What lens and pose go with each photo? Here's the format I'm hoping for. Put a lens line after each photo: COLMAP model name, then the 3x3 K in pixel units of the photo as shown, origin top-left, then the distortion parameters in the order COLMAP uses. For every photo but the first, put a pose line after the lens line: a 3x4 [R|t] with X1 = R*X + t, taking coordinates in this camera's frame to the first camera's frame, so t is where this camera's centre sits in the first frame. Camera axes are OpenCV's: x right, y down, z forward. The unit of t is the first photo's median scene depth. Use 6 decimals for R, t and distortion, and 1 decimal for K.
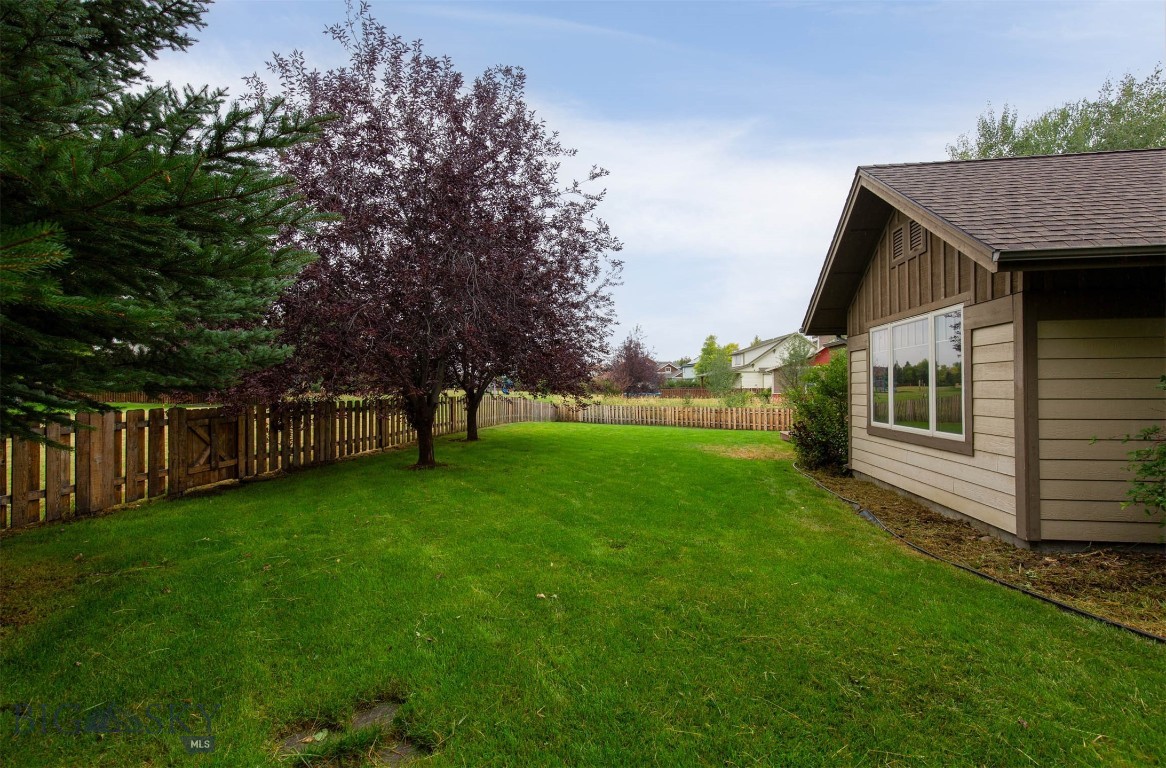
lens RADIAL K [[521.2, 0, 583.0], [0, 521.2, 384.0], [0, 0, 1]] dist [0.000168, -0.000510]
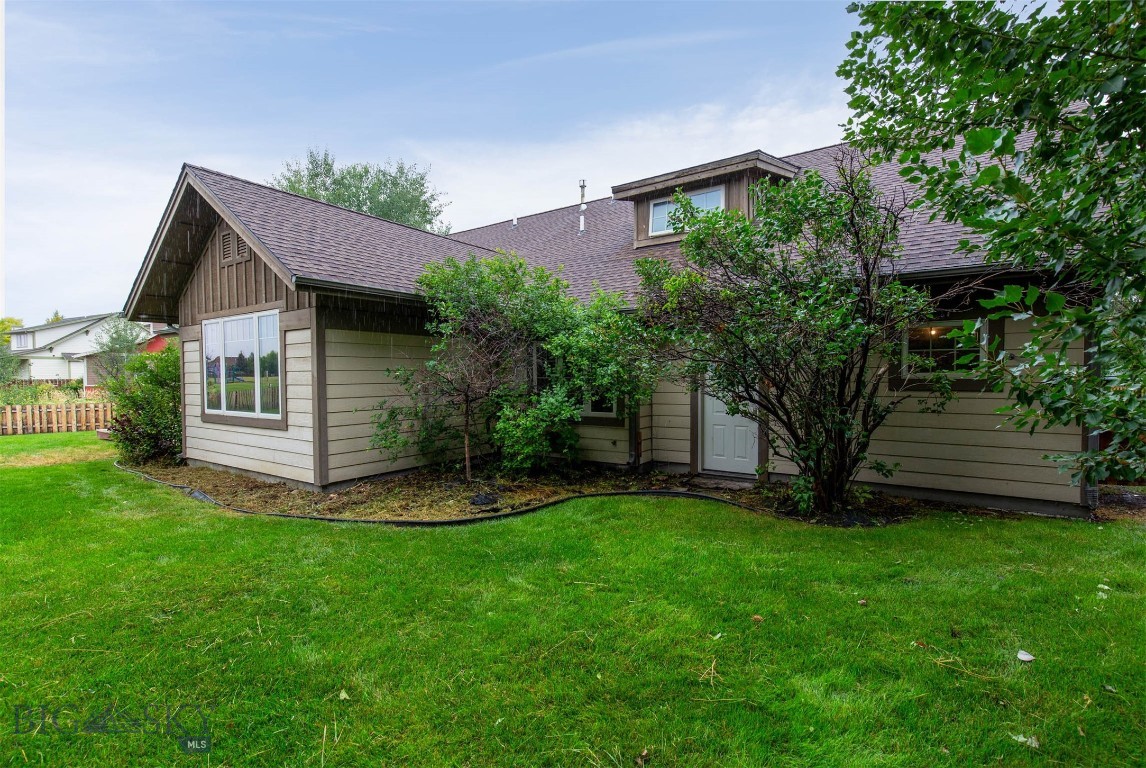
lens RADIAL K [[514.4, 0, 571.6], [0, 514.4, 388.0], [0, 0, 1]] dist [0.004047, 0.000263]
pose [[0.450294, -0.022964, 0.892585, -0.049409], [-0.001192, 0.999653, 0.026320, 0.000603], [-0.892879, -0.012916, 0.450111, -0.151969]]
